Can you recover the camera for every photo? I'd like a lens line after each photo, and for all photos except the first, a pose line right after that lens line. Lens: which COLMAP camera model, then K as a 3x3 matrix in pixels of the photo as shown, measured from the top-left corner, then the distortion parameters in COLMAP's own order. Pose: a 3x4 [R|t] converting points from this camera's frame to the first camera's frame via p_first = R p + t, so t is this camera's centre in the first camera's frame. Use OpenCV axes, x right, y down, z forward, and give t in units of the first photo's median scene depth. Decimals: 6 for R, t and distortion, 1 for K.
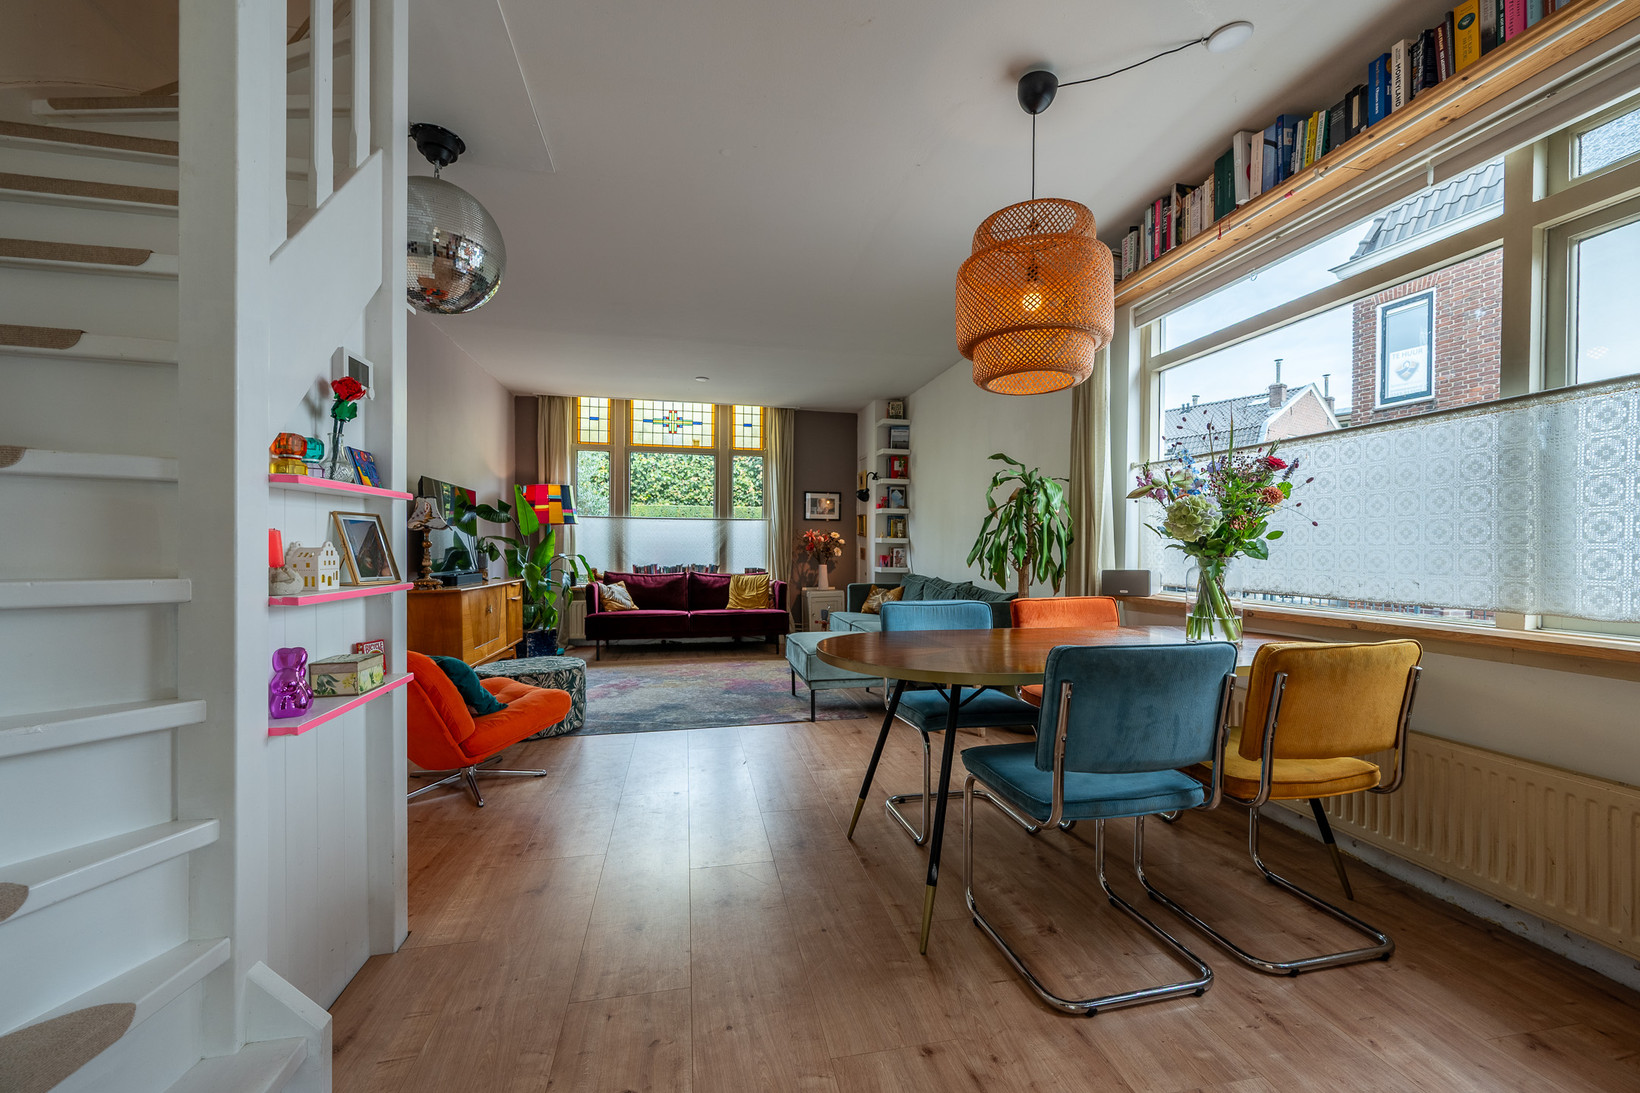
lens RADIAL K [[653.3, 0, 810.1], [0, 653.3, 552.3], [0, 0, 1]] dist [0.002289, -0.001420]
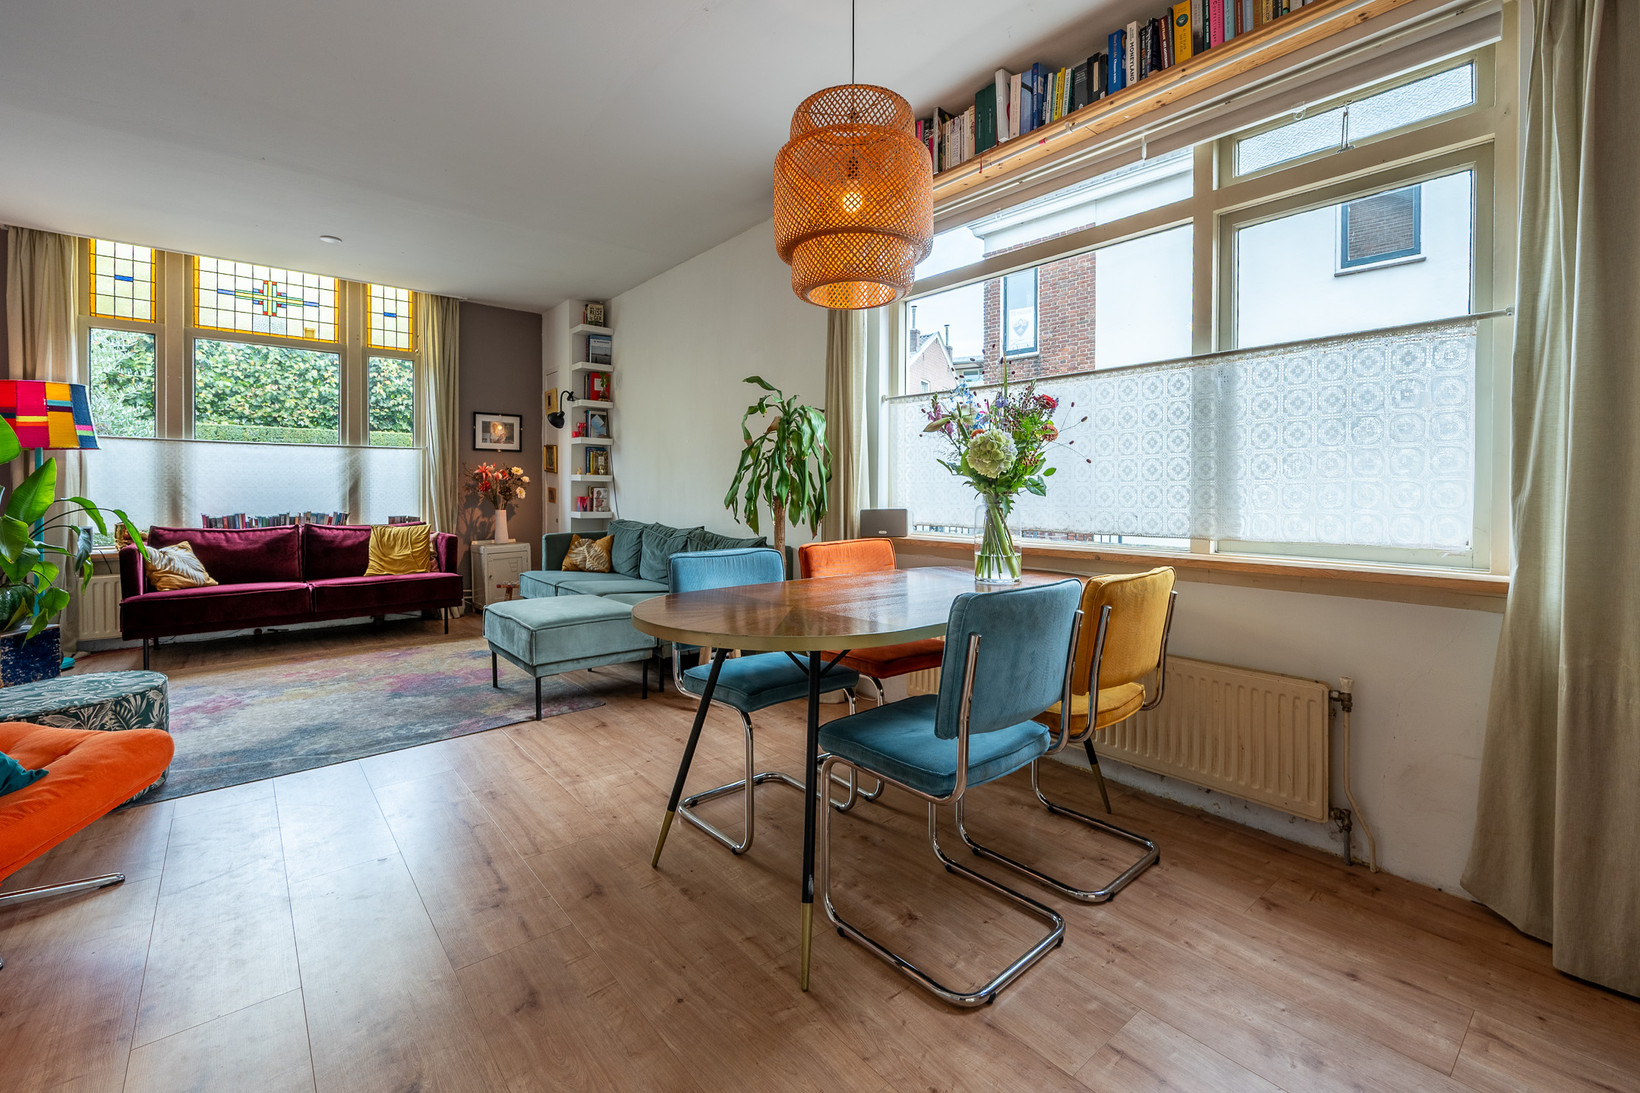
lens RADIAL K [[765.9, 0, 819.5], [0, 765.9, 493.2], [0, 0, 1]] dist [-0.006927, -0.001663]
pose [[0.886067, -0.008225, 0.463485, -0.089711], [0.007983, 0.999965, 0.002483, 0.000678], [-0.463489, 0.001500, 0.886101, 0.060260]]
